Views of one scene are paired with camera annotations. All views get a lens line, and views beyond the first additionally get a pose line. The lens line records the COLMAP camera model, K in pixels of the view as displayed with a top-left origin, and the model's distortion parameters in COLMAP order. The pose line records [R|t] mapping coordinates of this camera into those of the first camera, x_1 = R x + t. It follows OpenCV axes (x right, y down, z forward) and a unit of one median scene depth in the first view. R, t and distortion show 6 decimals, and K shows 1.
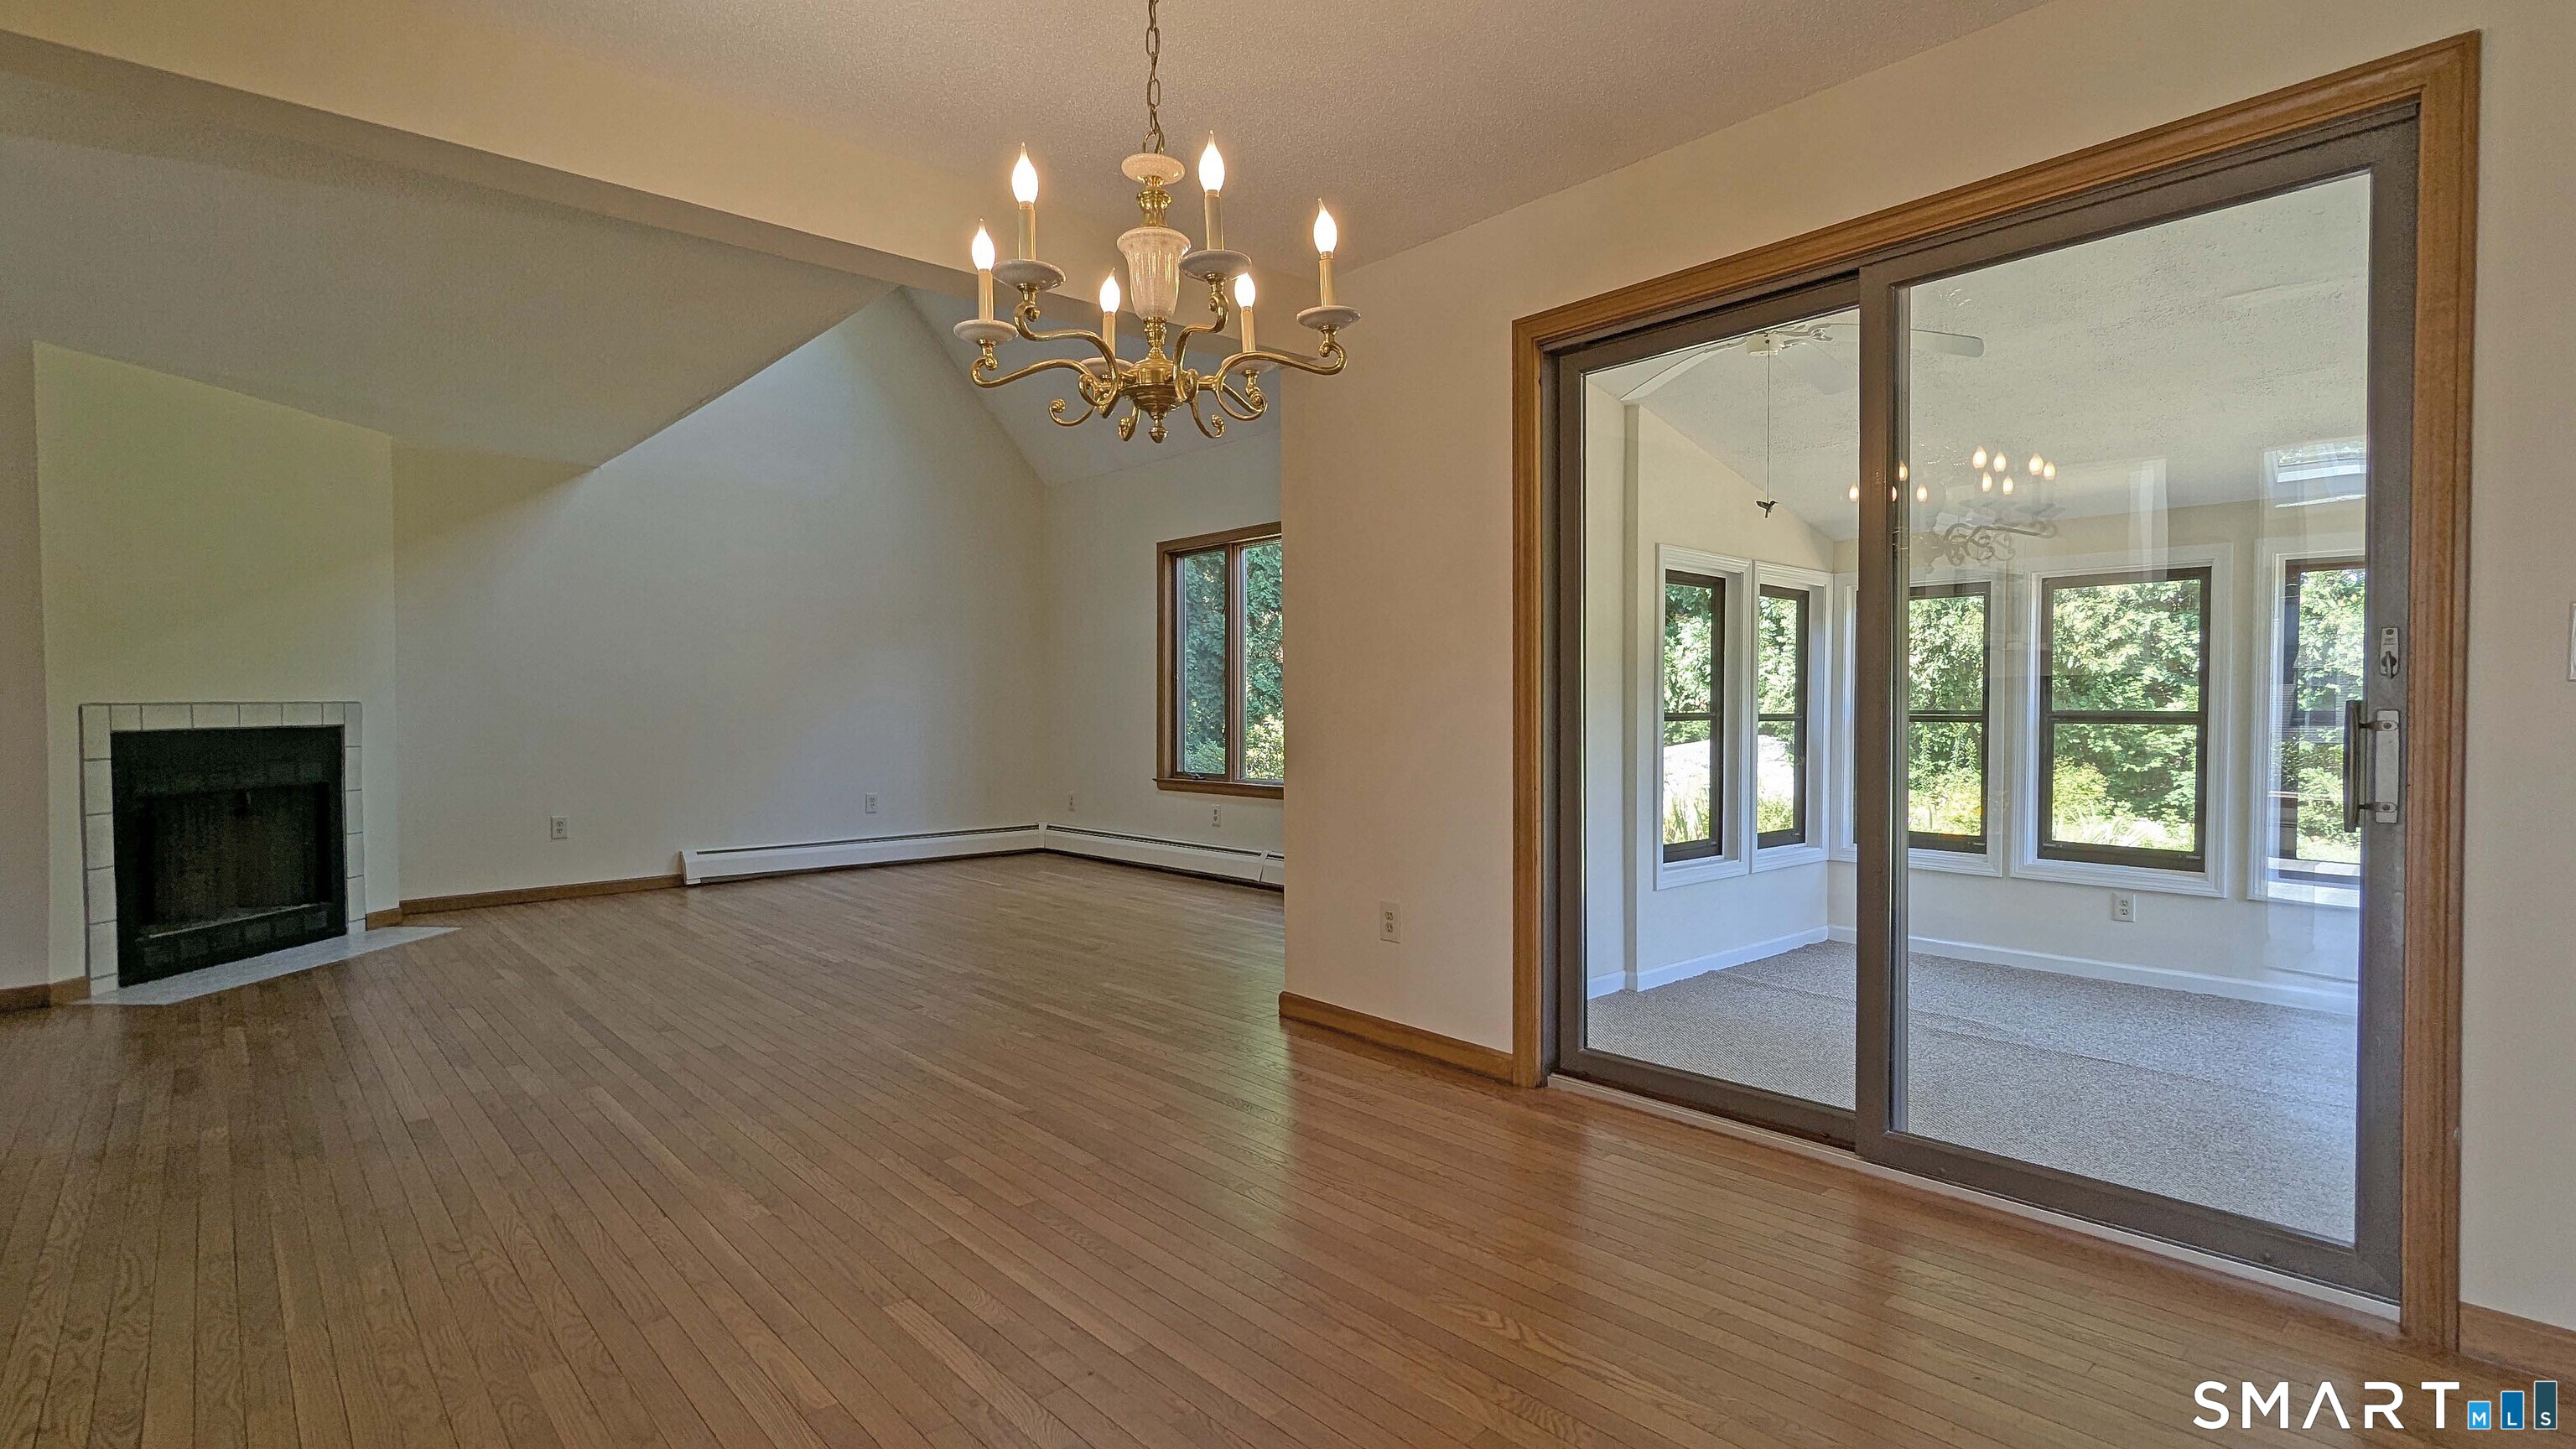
lens RADIAL K [[1214.9, 0, 1278.9], [0, 1214.9, 735.5], [0, 0, 1]] dist [0.001008, 0.001126]
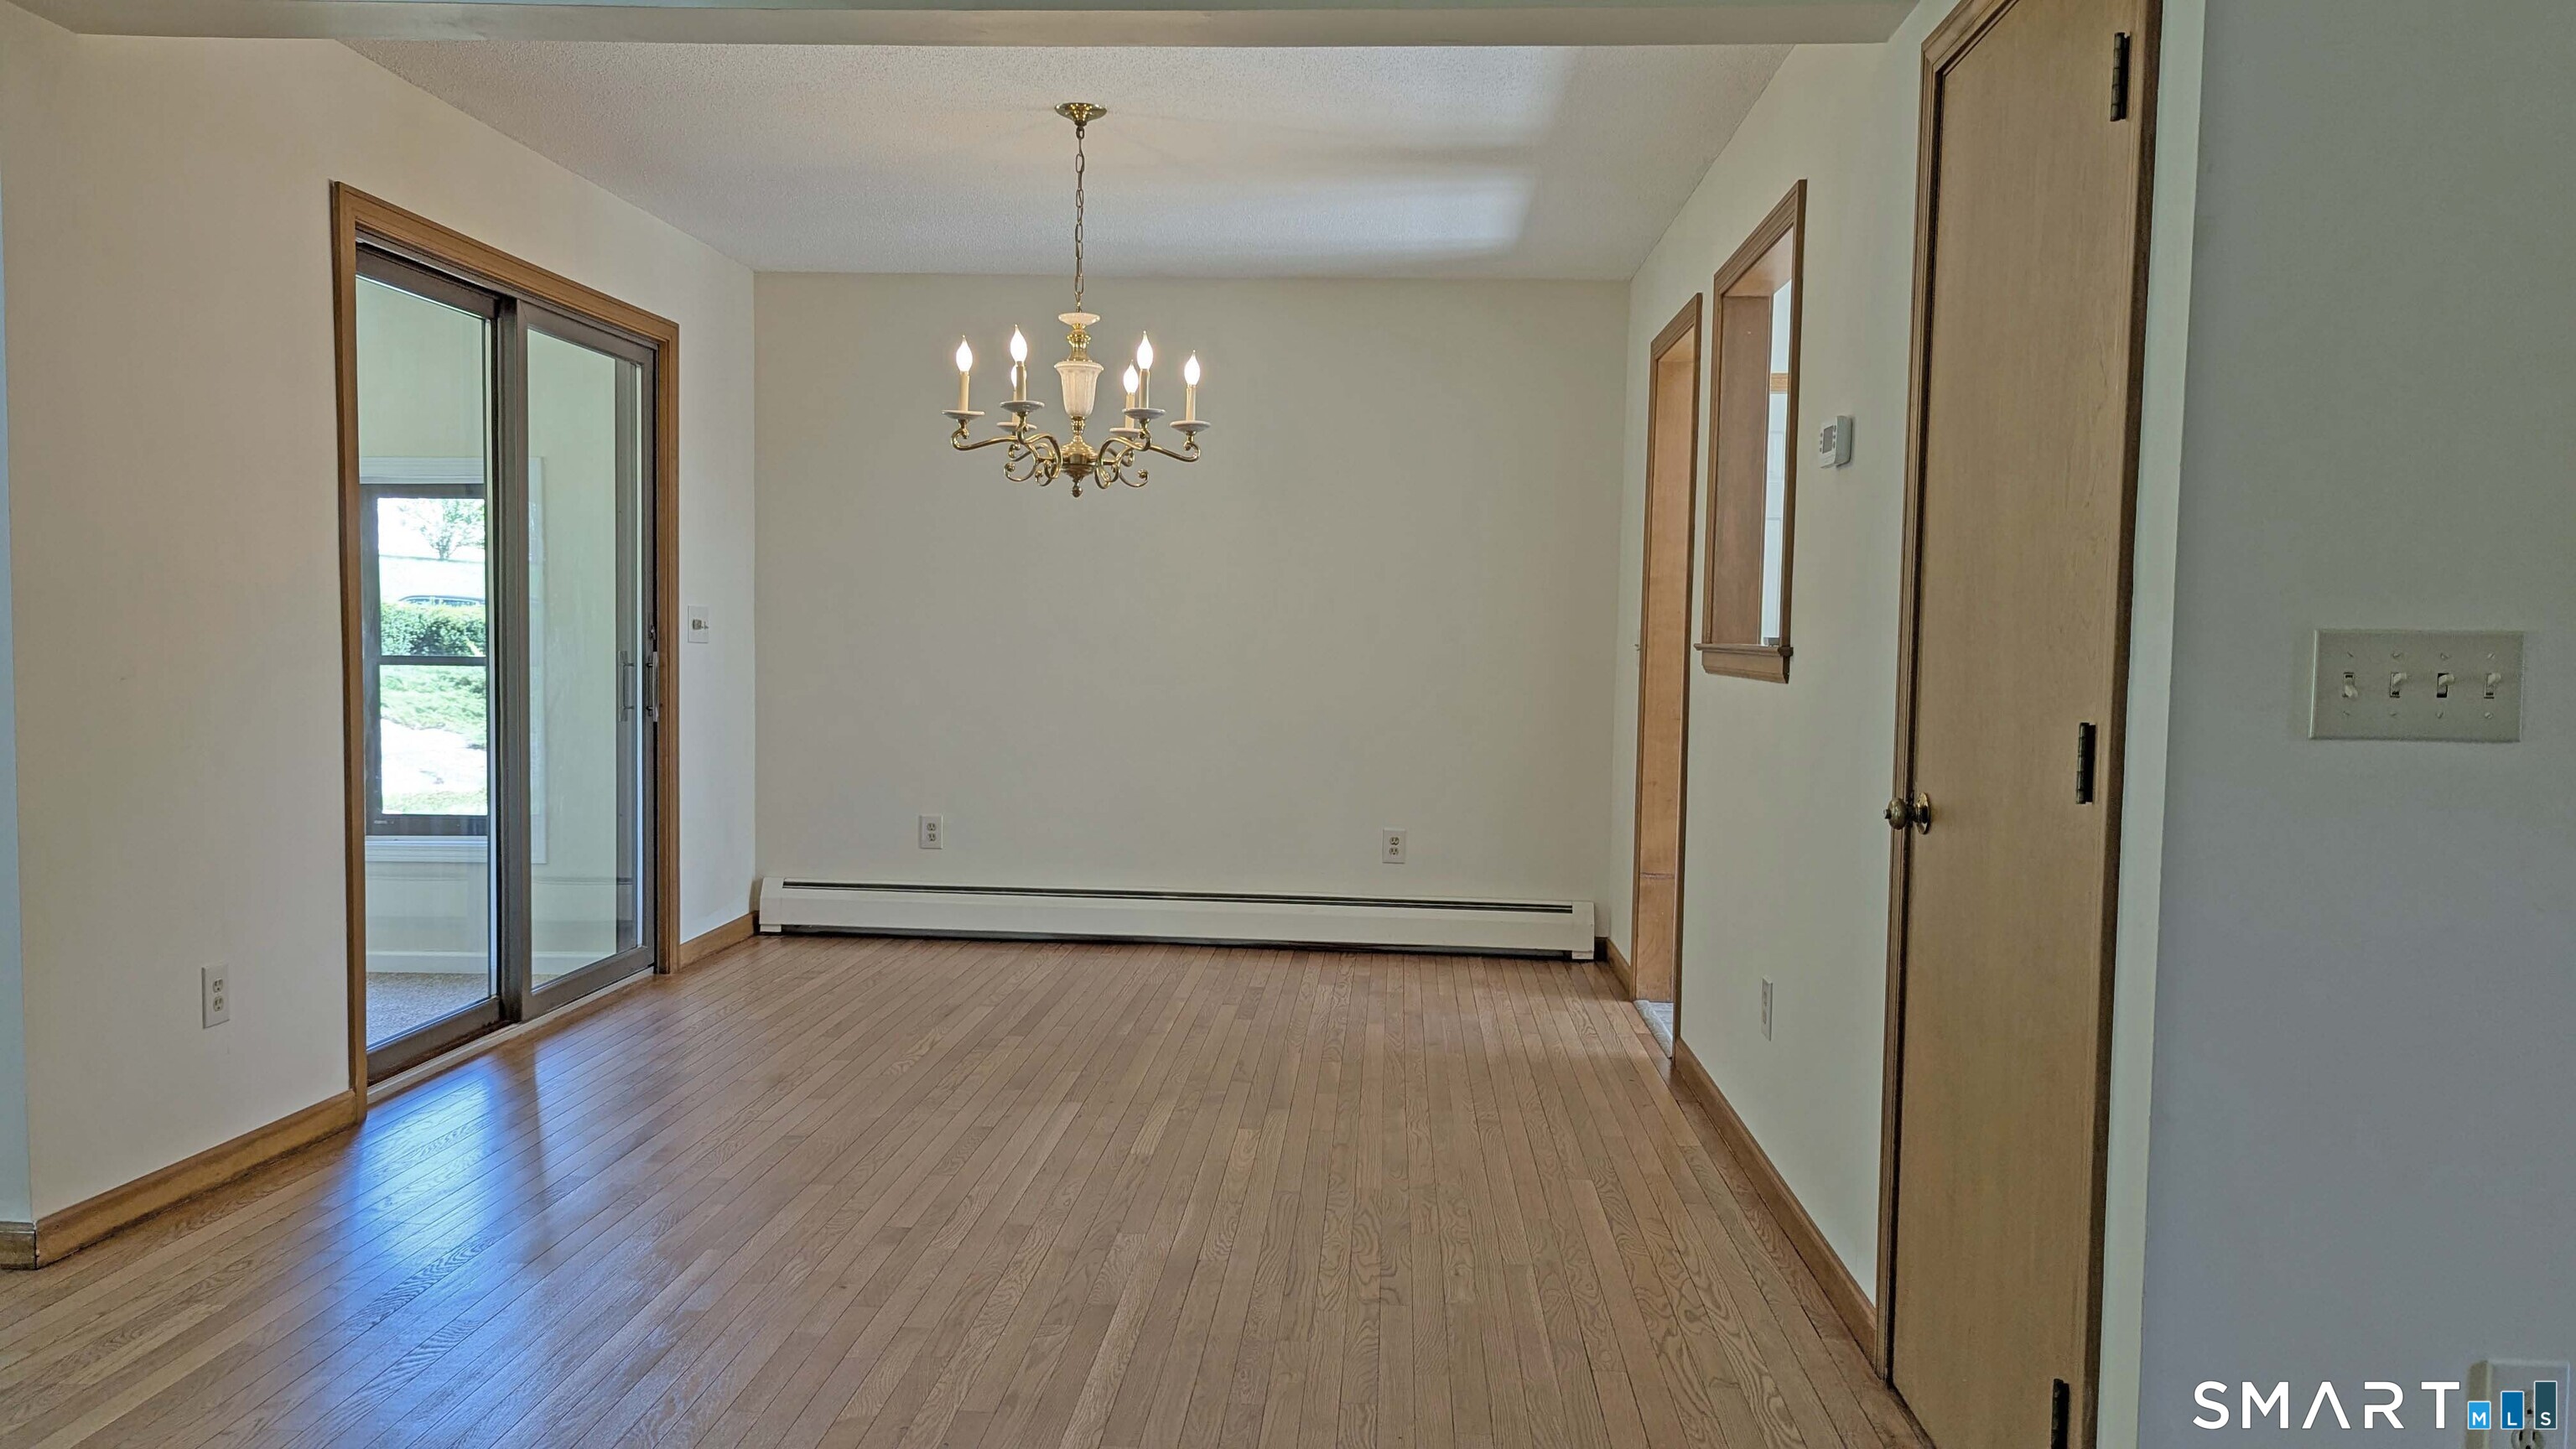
lens RADIAL K [[1836.1, 0, 1280.1], [0, 1836.1, 746.4], [0, 0, 1]] dist [0.018769, -0.008986]
pose [[-0.706183, -0.052505, 0.706080, -0.656967], [0.003193, 0.997000, 0.077332, -0.035793], [-0.708022, 0.056865, -0.703897, 0.838957]]
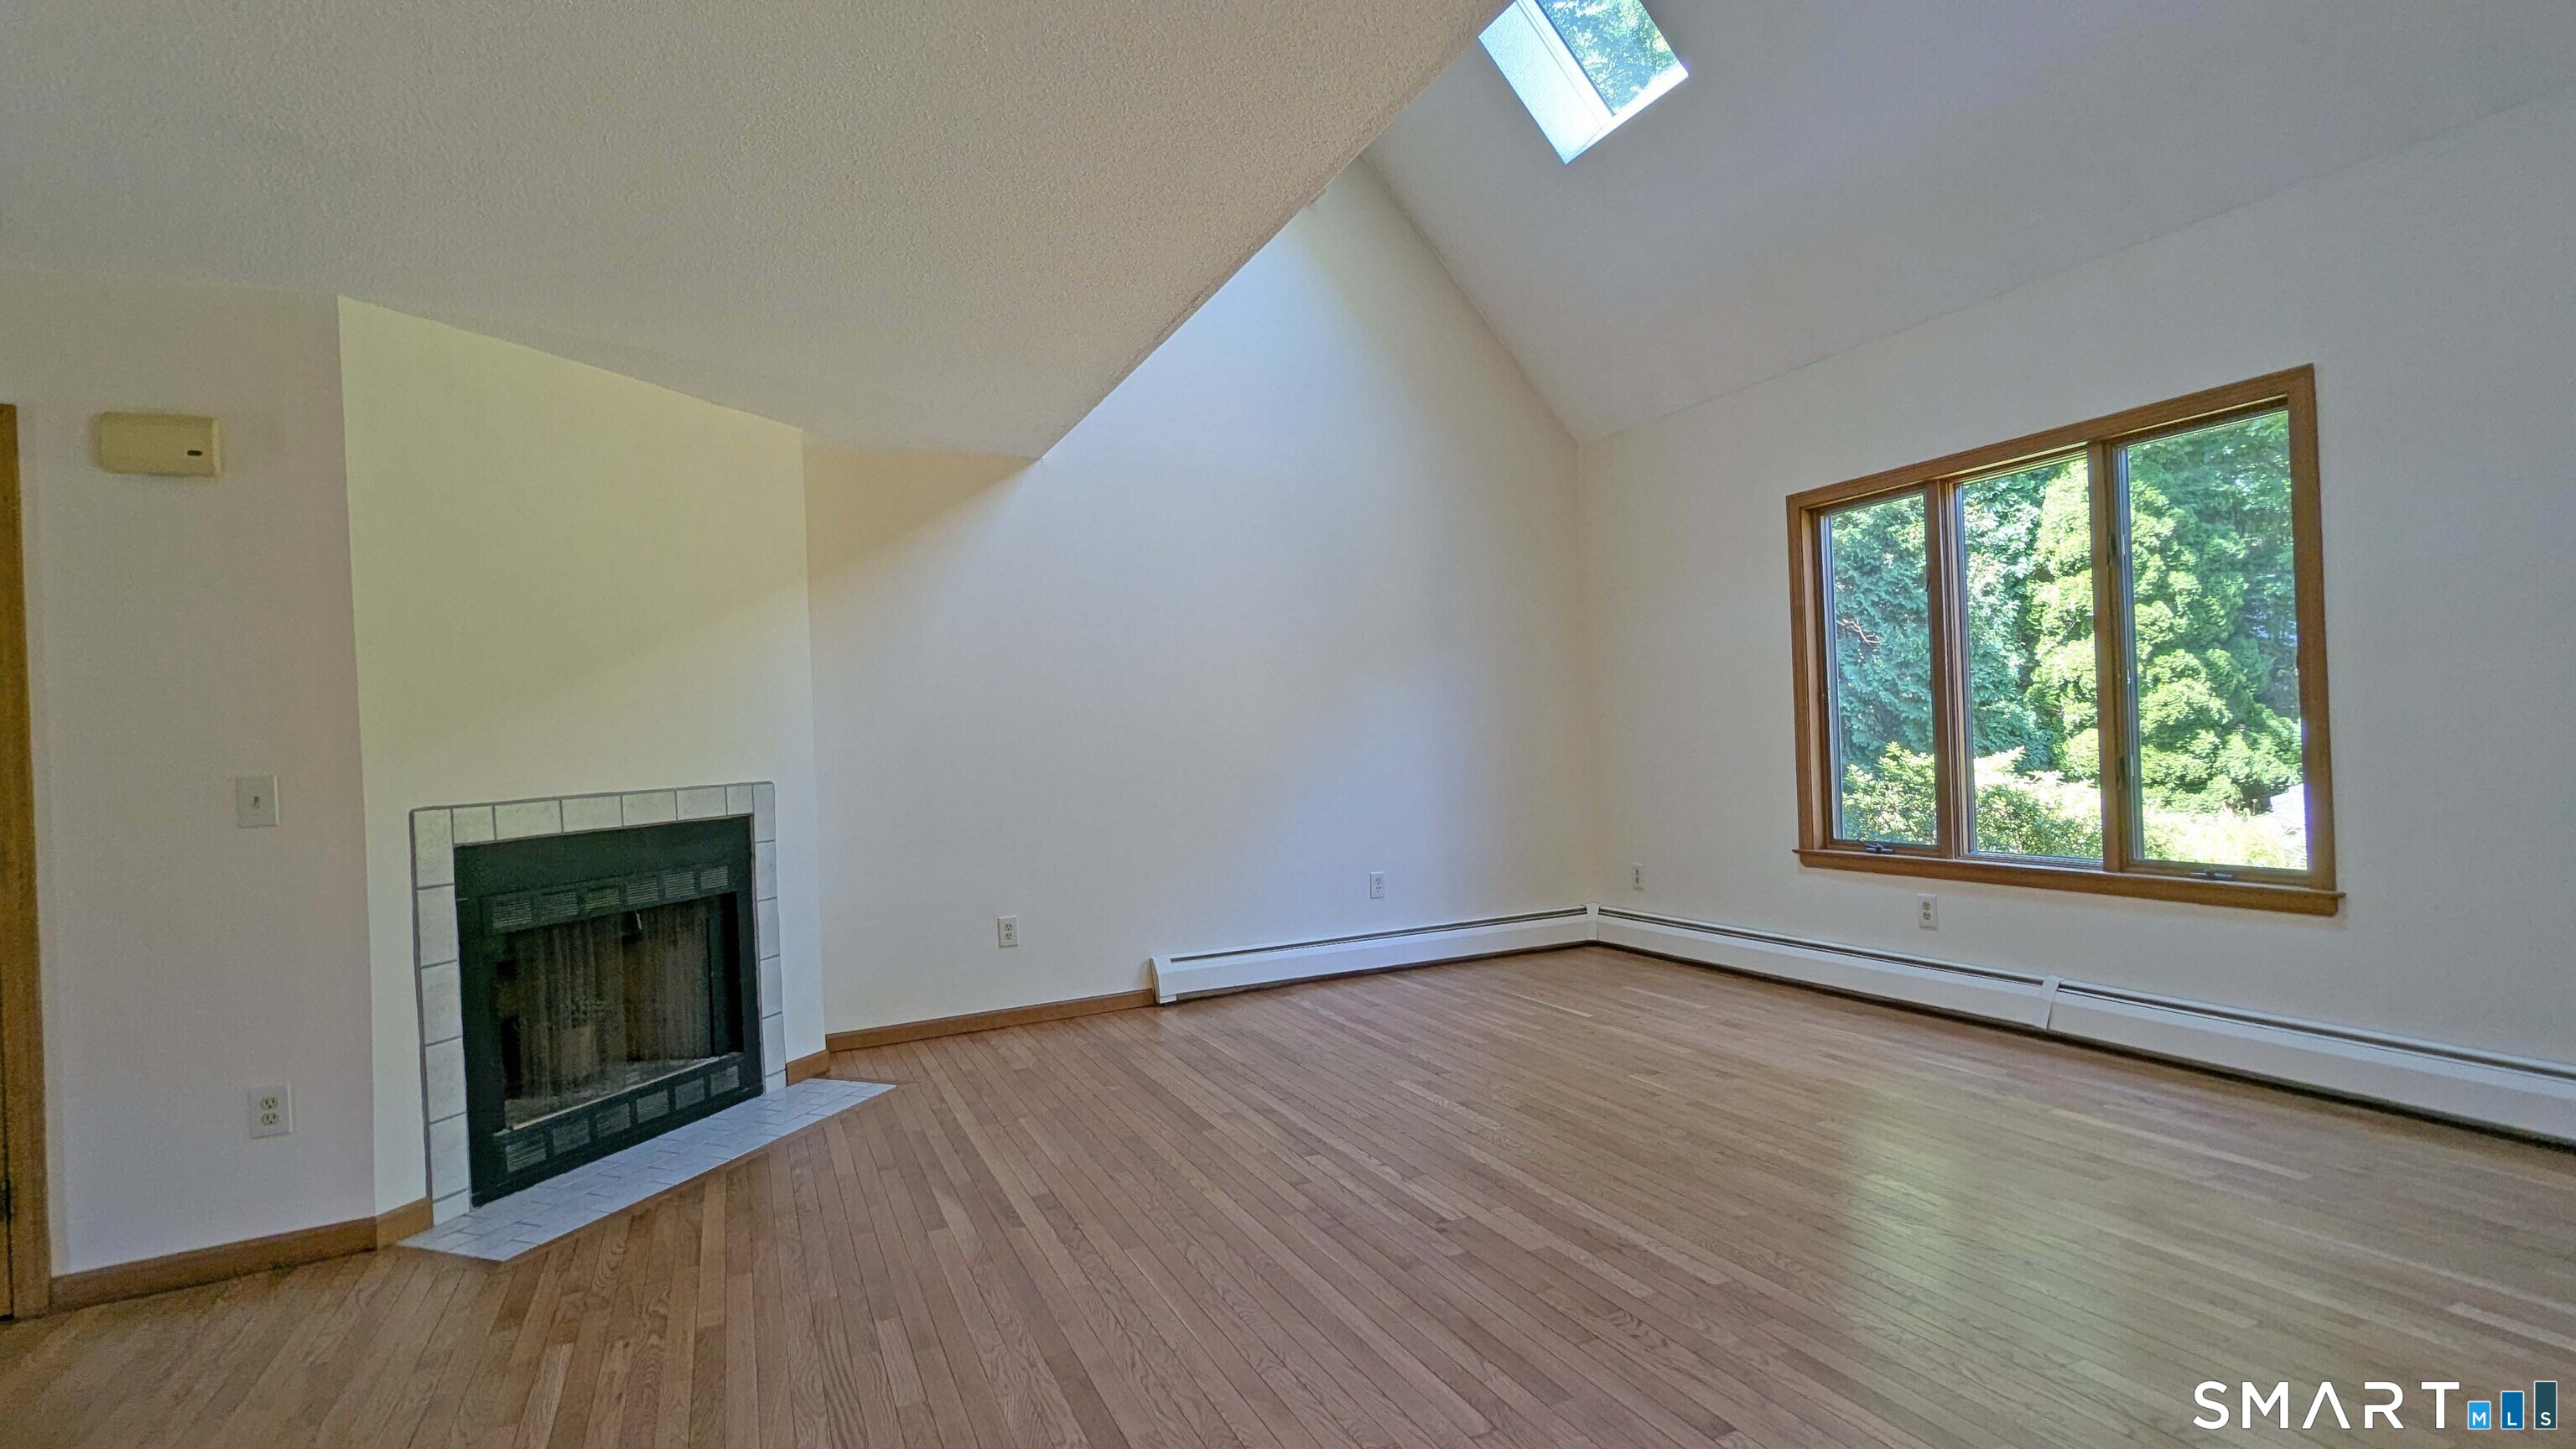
lens RADIAL K [[1214.9, 0, 1281.0], [0, 1214.9, 744.7], [0, 0, 1]] dist [0.001008, 0.001126]
pose [[0.954778, -0.037168, -0.294989, -0.233999], [0.033672, 0.999290, -0.016924, -0.027428], [0.295408, 0.006226, 0.955351, 0.378021]]
